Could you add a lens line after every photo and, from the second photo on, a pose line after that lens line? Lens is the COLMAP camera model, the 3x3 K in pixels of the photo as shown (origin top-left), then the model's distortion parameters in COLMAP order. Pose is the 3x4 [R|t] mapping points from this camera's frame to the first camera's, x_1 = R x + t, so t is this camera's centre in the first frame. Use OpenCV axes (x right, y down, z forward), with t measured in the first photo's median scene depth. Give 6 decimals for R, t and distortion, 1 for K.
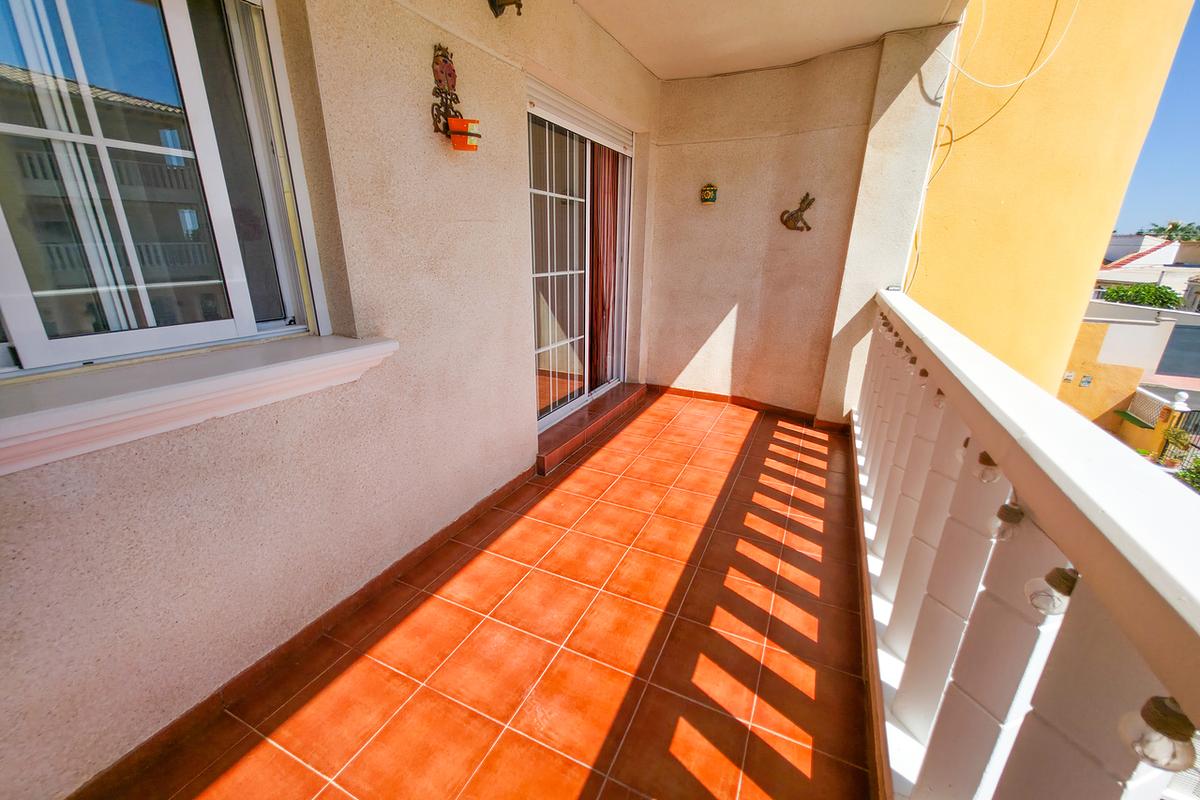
lens RADIAL K [[472.5, 0, 601.0], [0, 472.5, 418.4], [0, 0, 1]] dist [0.000774, 0.000057]
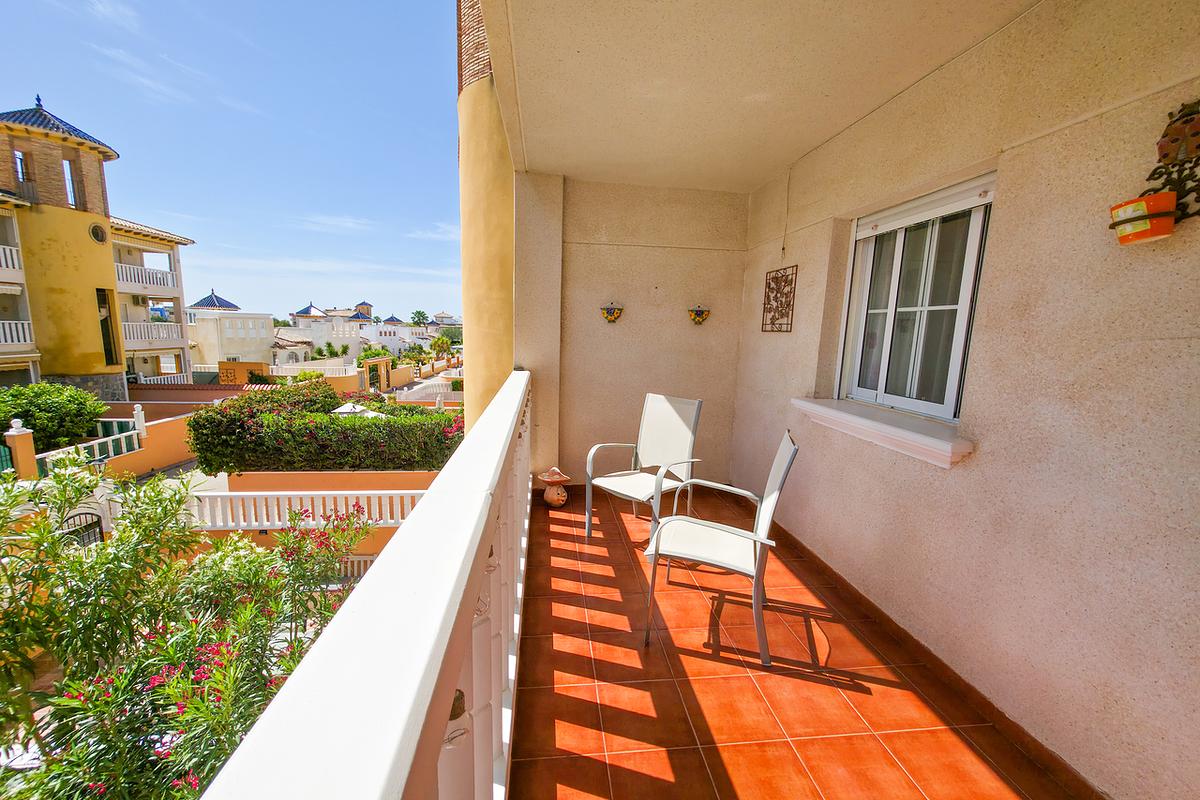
lens RADIAL K [[472.5, 0, 601.0], [0, 472.5, 418.4], [0, 0, 1]] dist [0.000774, 0.000057]
pose [[-0.851423, 0.061561, -0.520855, 0.817873], [-0.213895, 0.865993, 0.452000, -0.534689], [0.478882, 0.496252, -0.724159, 1.366330]]
